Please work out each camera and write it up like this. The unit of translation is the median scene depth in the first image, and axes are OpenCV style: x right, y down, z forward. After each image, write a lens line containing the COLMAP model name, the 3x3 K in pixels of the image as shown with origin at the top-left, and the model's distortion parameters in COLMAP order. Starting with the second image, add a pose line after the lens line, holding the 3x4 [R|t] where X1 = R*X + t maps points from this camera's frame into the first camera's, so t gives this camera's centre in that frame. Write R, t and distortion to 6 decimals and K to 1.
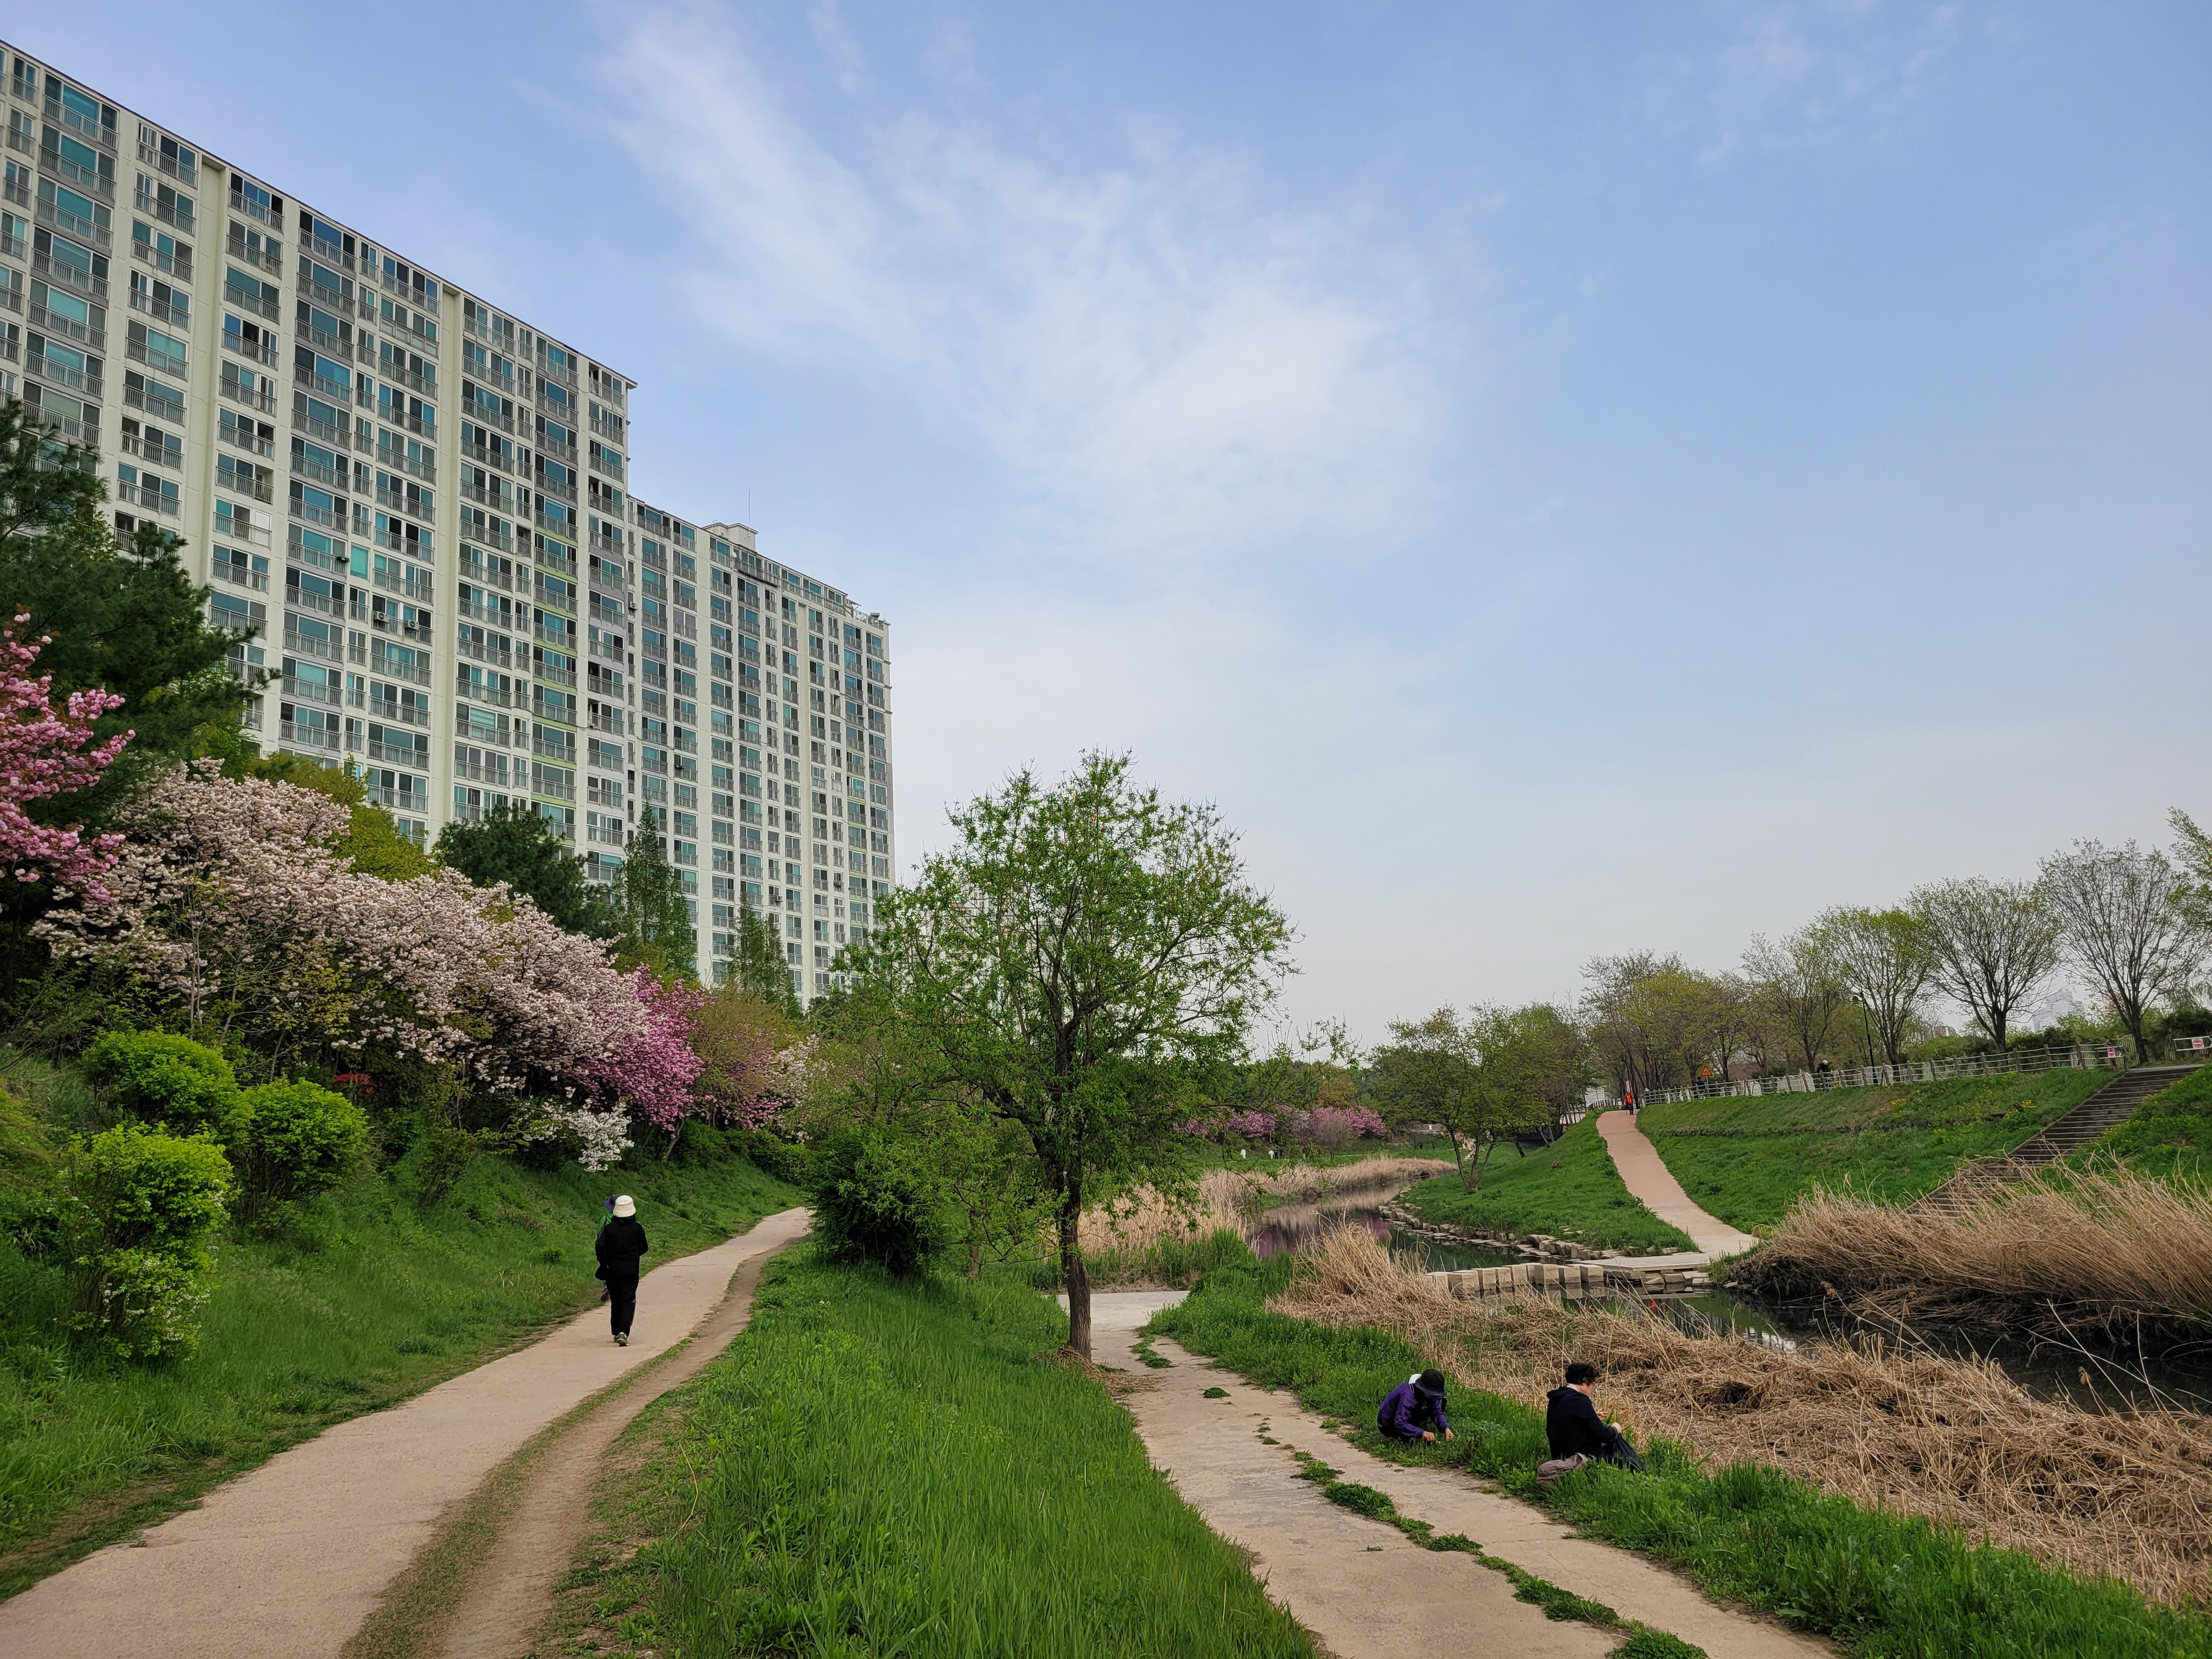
lens RADIAL K [[1673.4, 0, 1110.6], [0, 1673.4, 824.0], [0, 0, 1]] dist [0.049331, -0.038666]
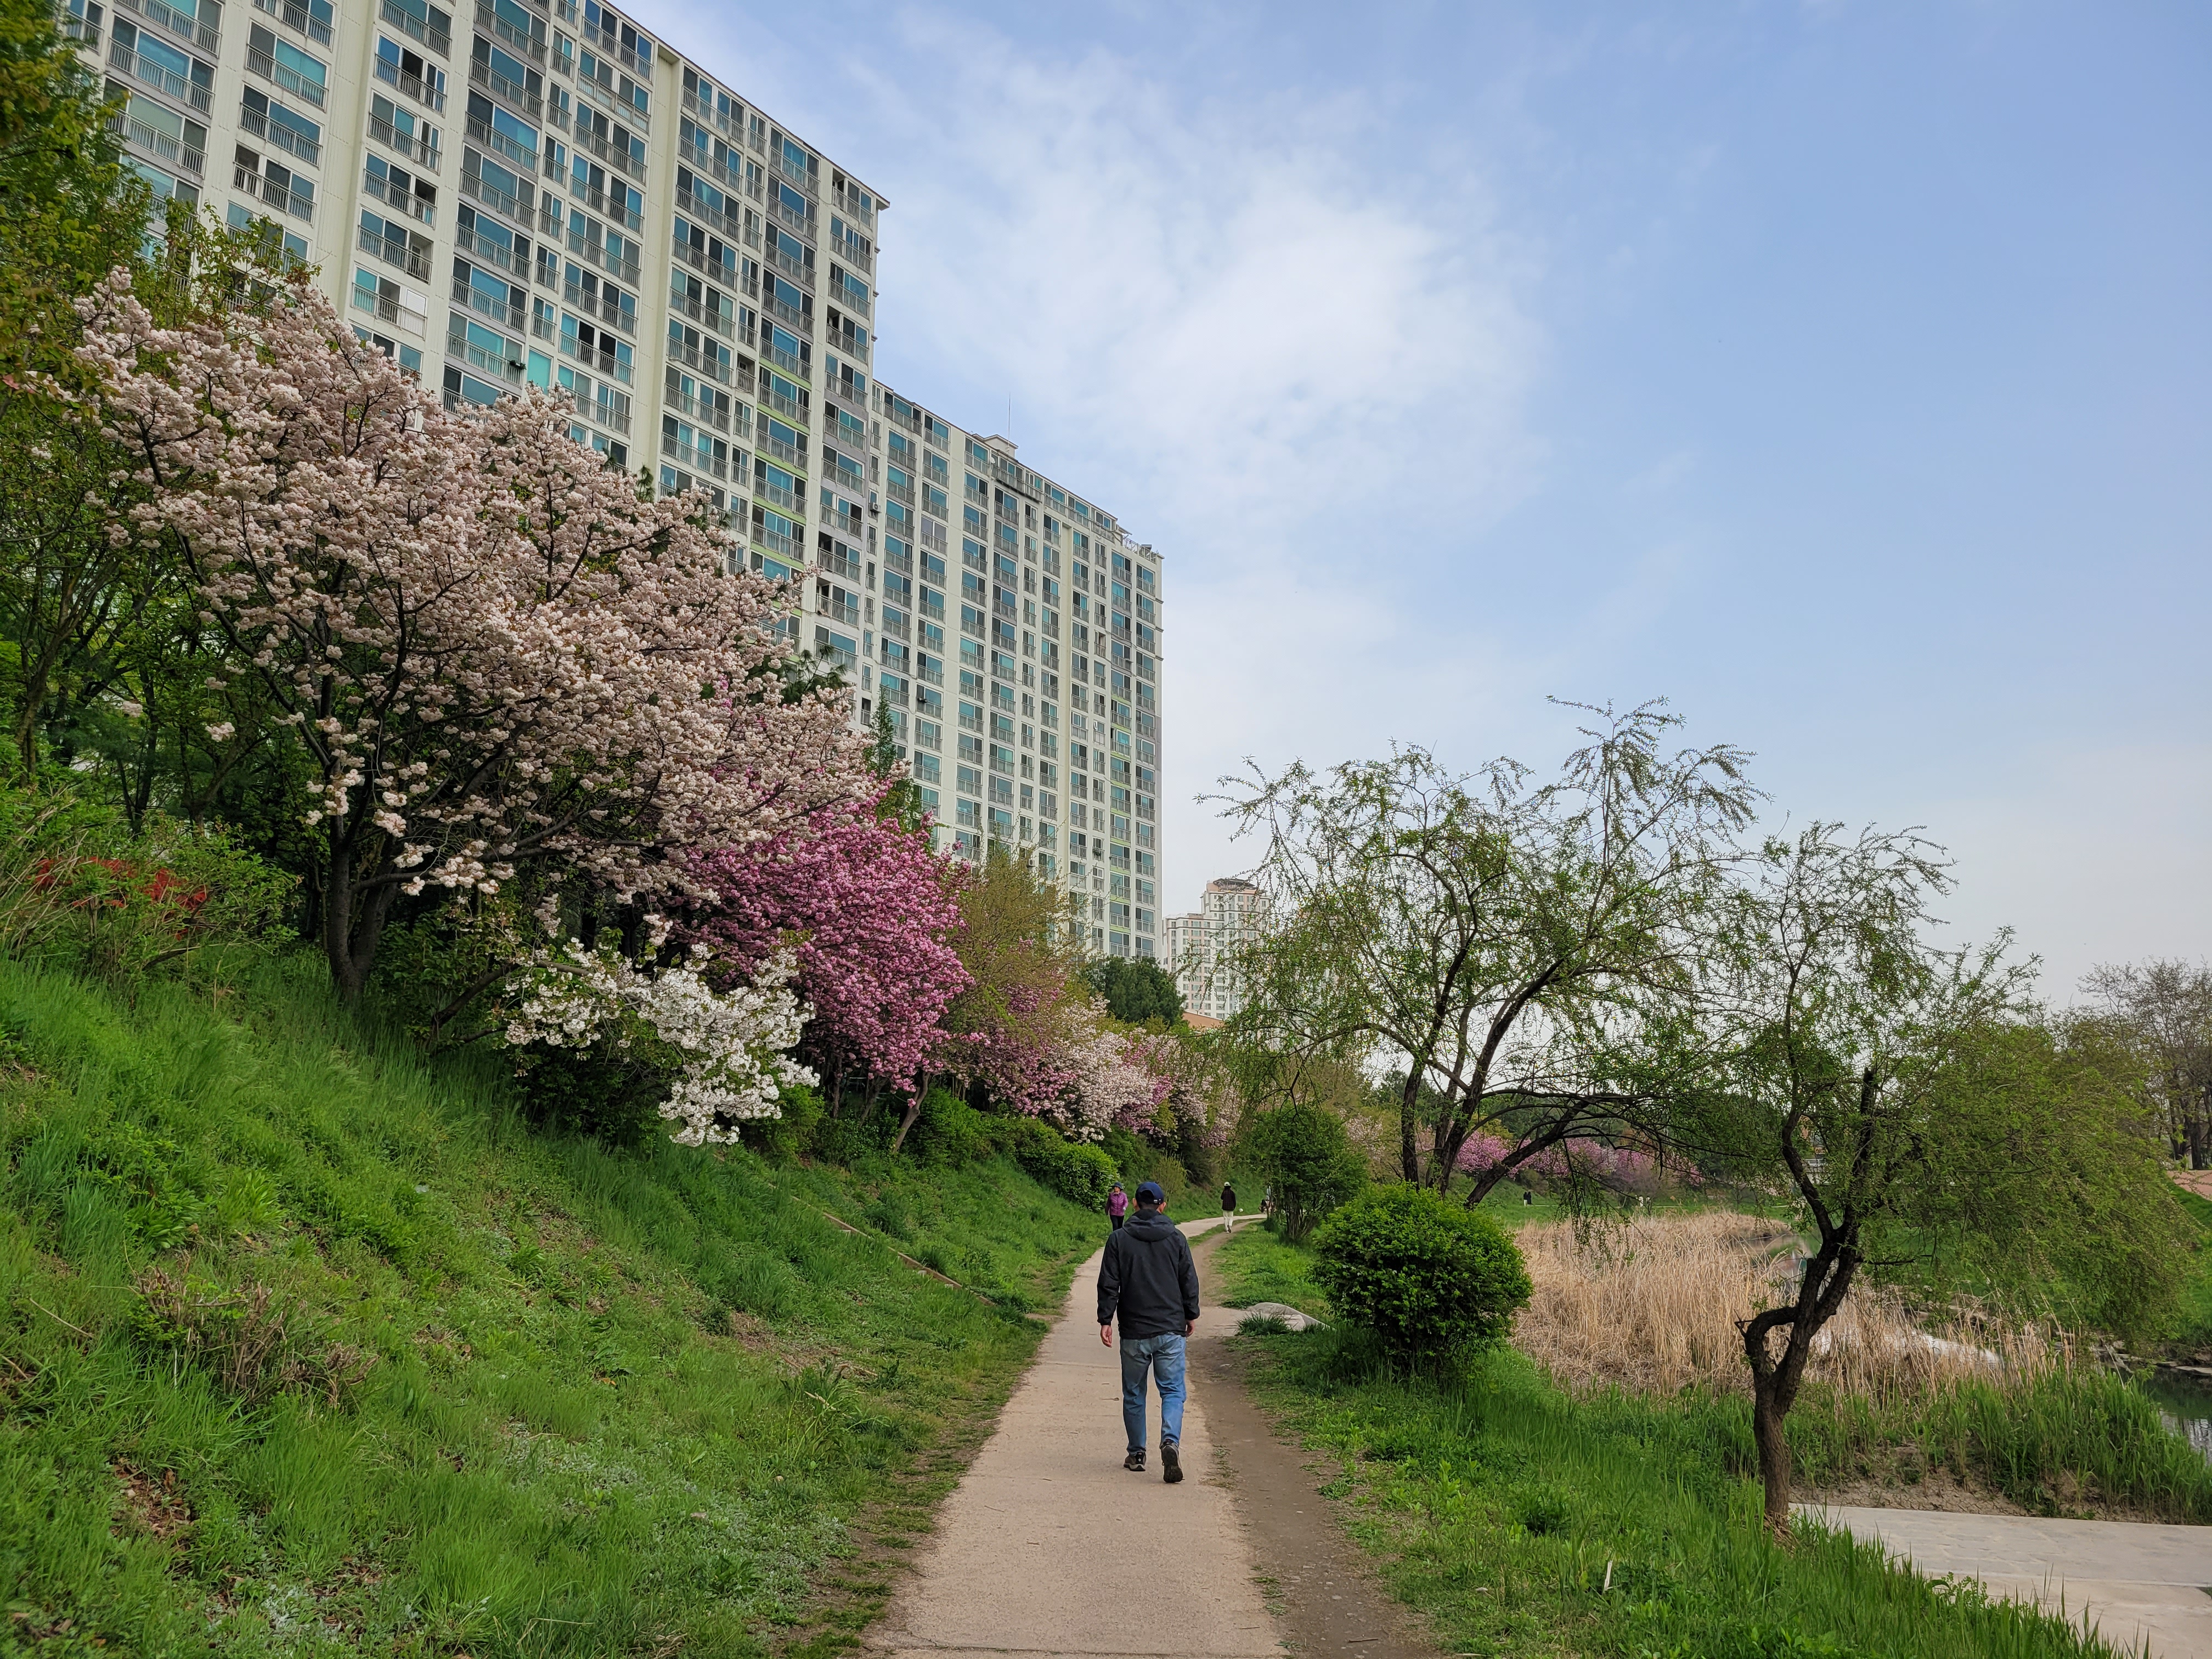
lens RADIAL K [[1673.4, 0, 1105.8], [0, 1673.4, 822.2], [0, 0, 1]] dist [0.049331, -0.038666]
pose [[0.990086, 0.028886, -0.137459, -0.064558], [-0.031159, 0.999411, -0.014412, 0.051322], [0.136962, 0.018552, 0.990403, 0.240901]]
